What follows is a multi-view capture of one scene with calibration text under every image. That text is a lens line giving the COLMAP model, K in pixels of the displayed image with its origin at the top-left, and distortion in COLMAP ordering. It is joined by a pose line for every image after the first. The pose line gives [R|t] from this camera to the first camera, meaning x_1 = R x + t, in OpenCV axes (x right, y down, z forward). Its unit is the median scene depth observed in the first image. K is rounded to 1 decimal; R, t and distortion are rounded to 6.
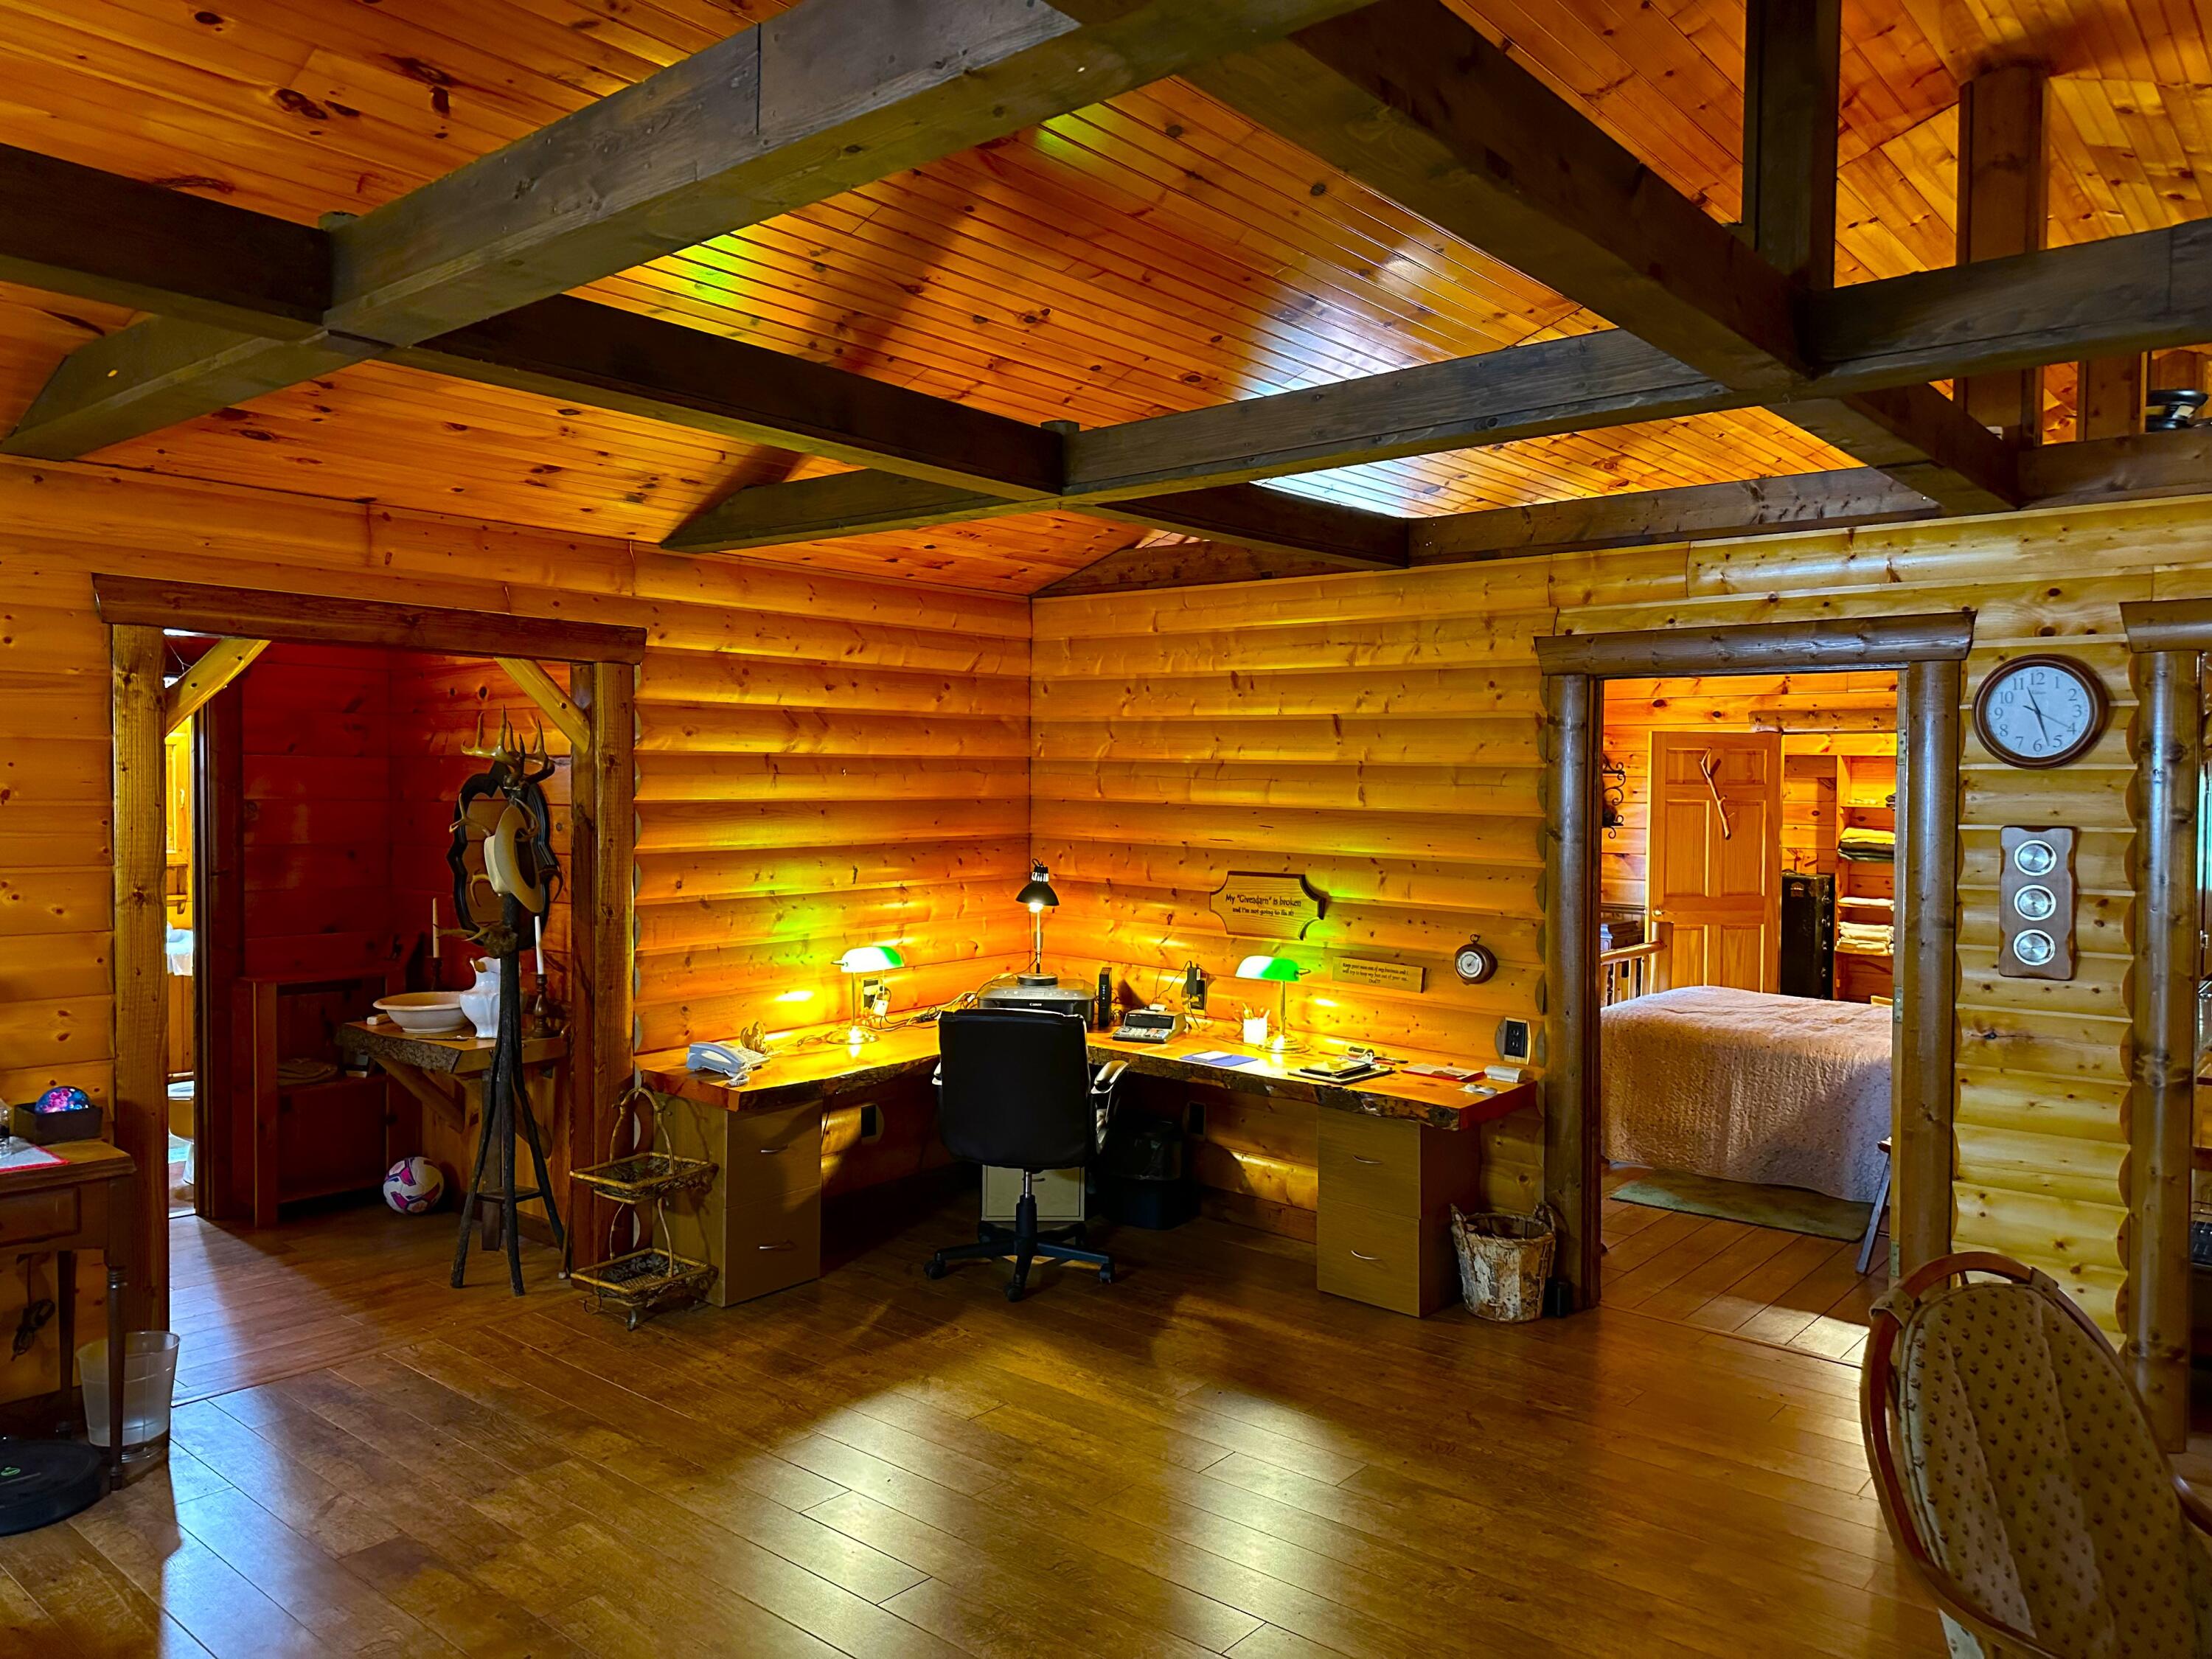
lens RADIAL K [[1572.9, 0, 1105.2], [0, 1572.9, 839.1], [0, 0, 1]] dist [0.055314, -0.055837]
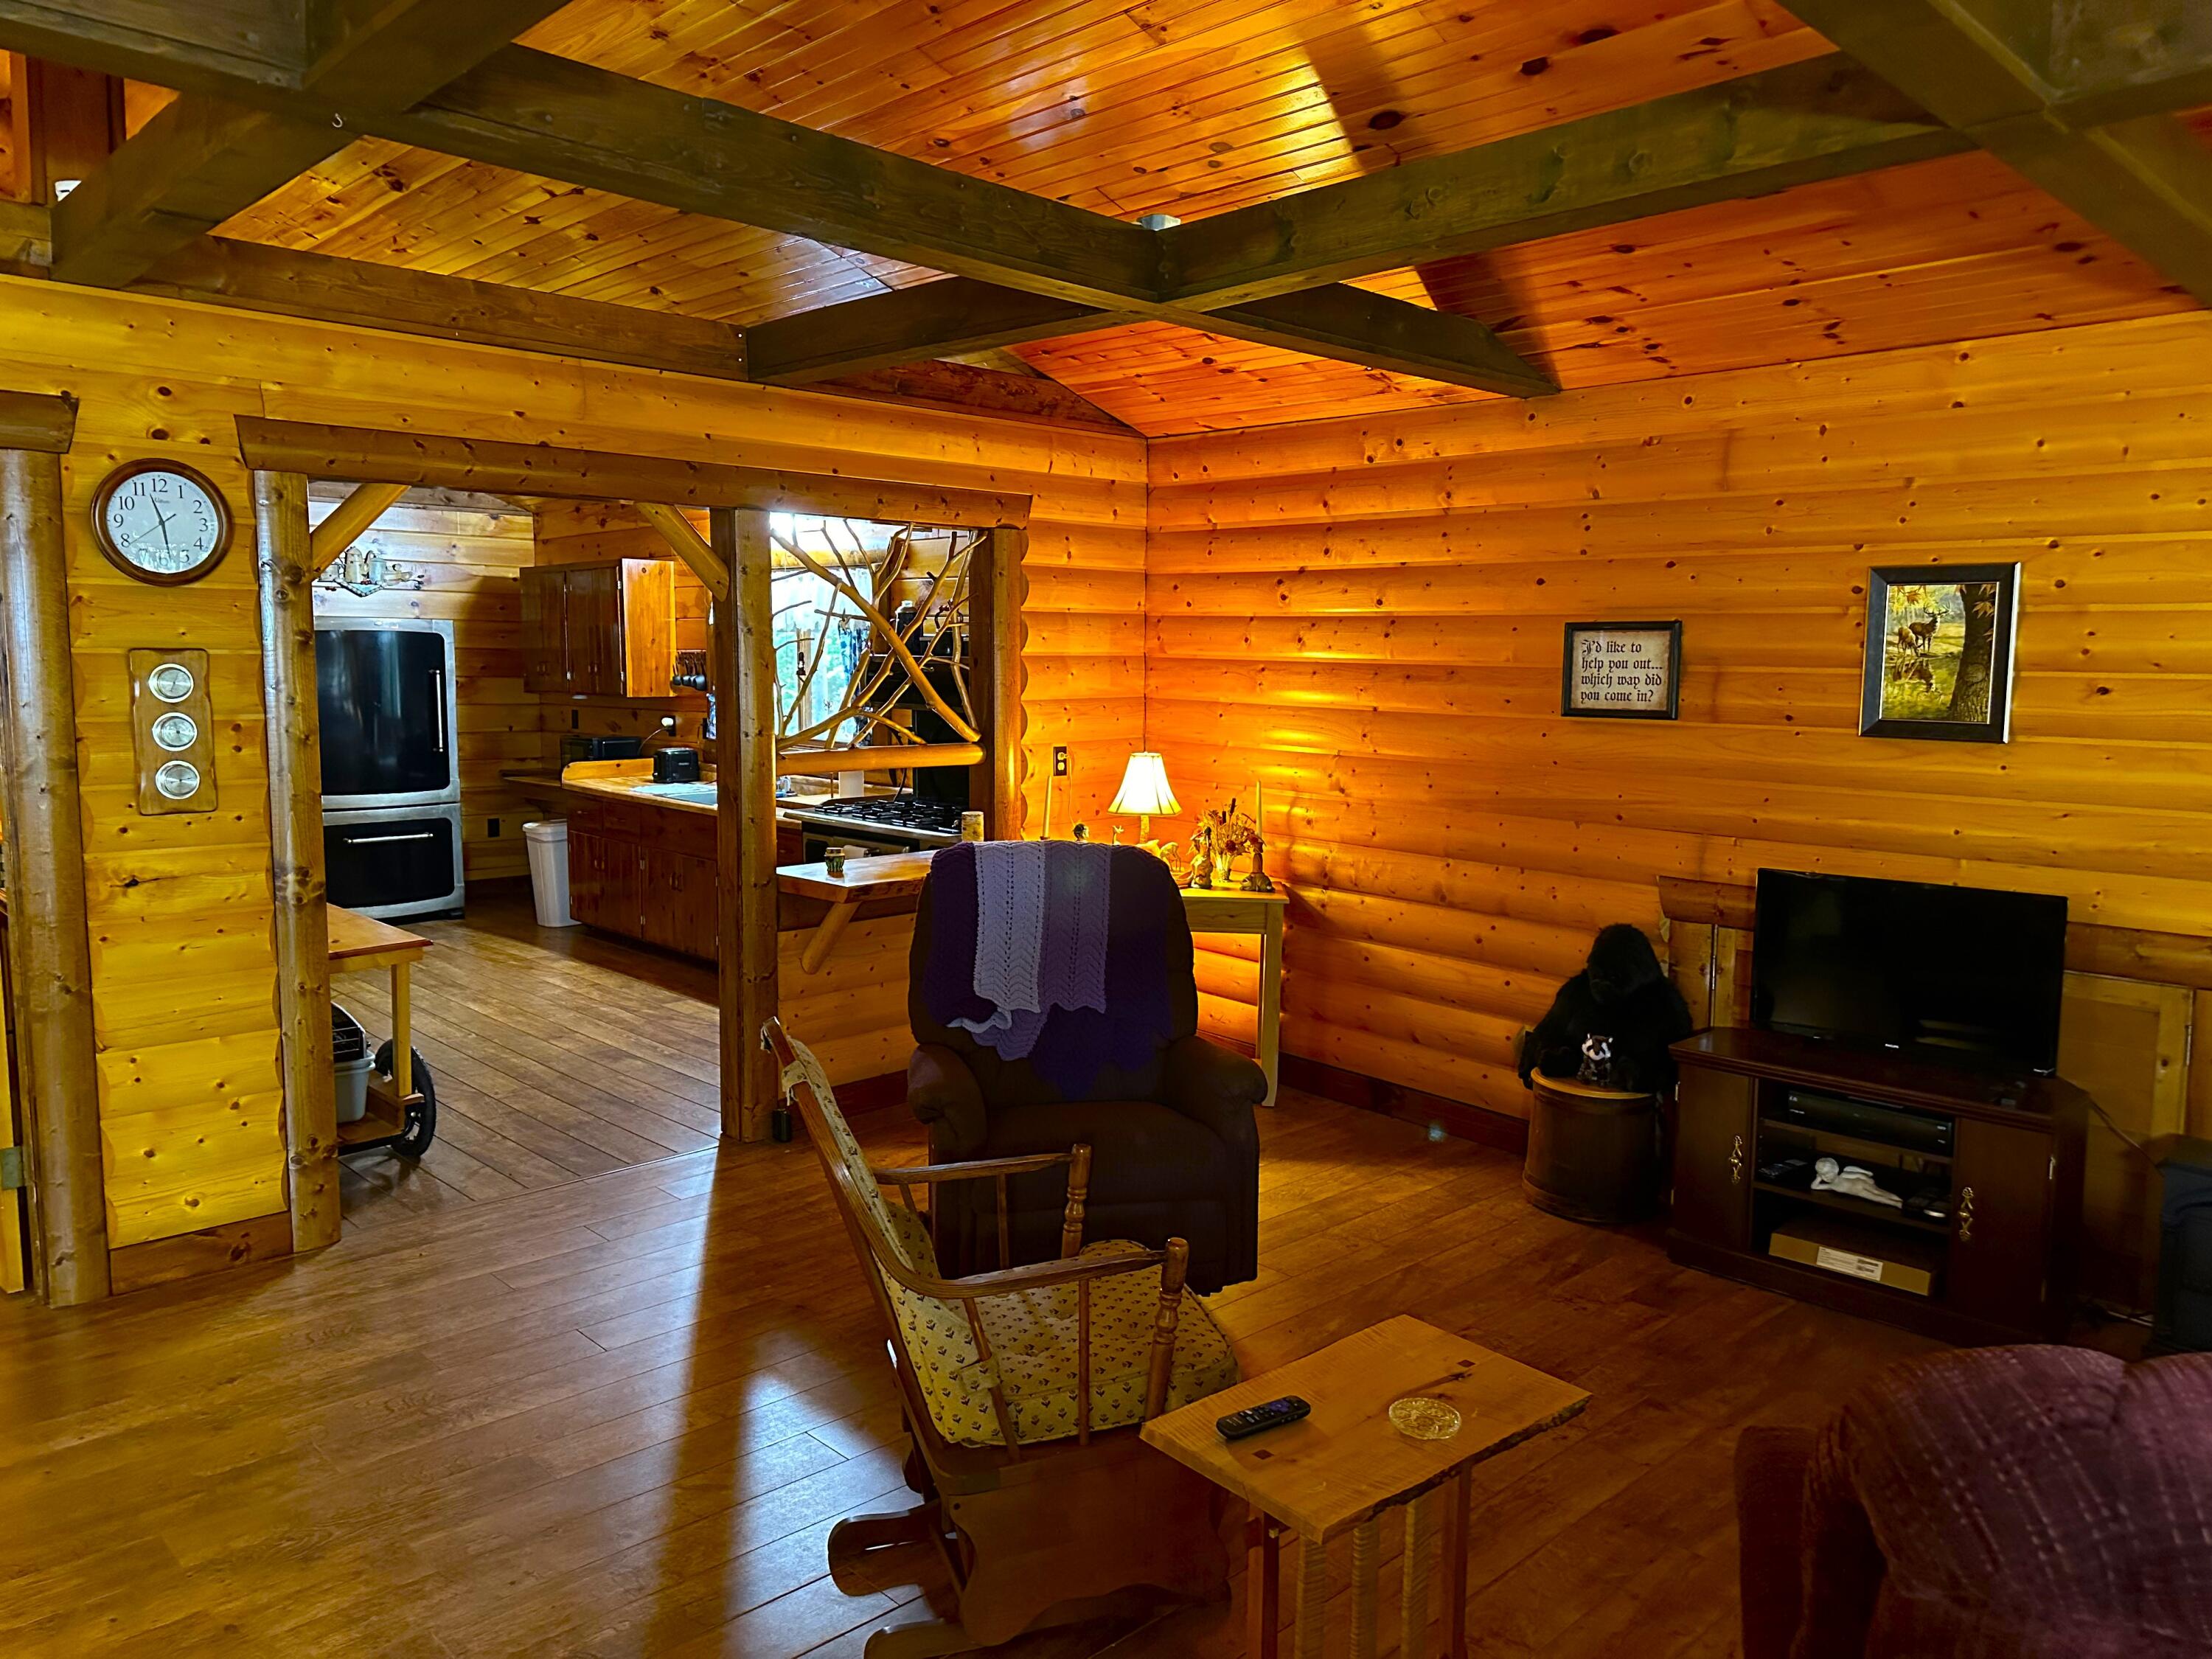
lens RADIAL K [[1572.9, 0, 1107.0], [0, 1572.9, 811.6], [0, 0, 1]] dist [0.055314, -0.055837]
pose [[0.098870, -0.107085, 0.989322, -0.281970], [0.019582, 0.994210, 0.105657, -0.001101], [-0.994908, 0.008927, 0.100395, 0.370398]]
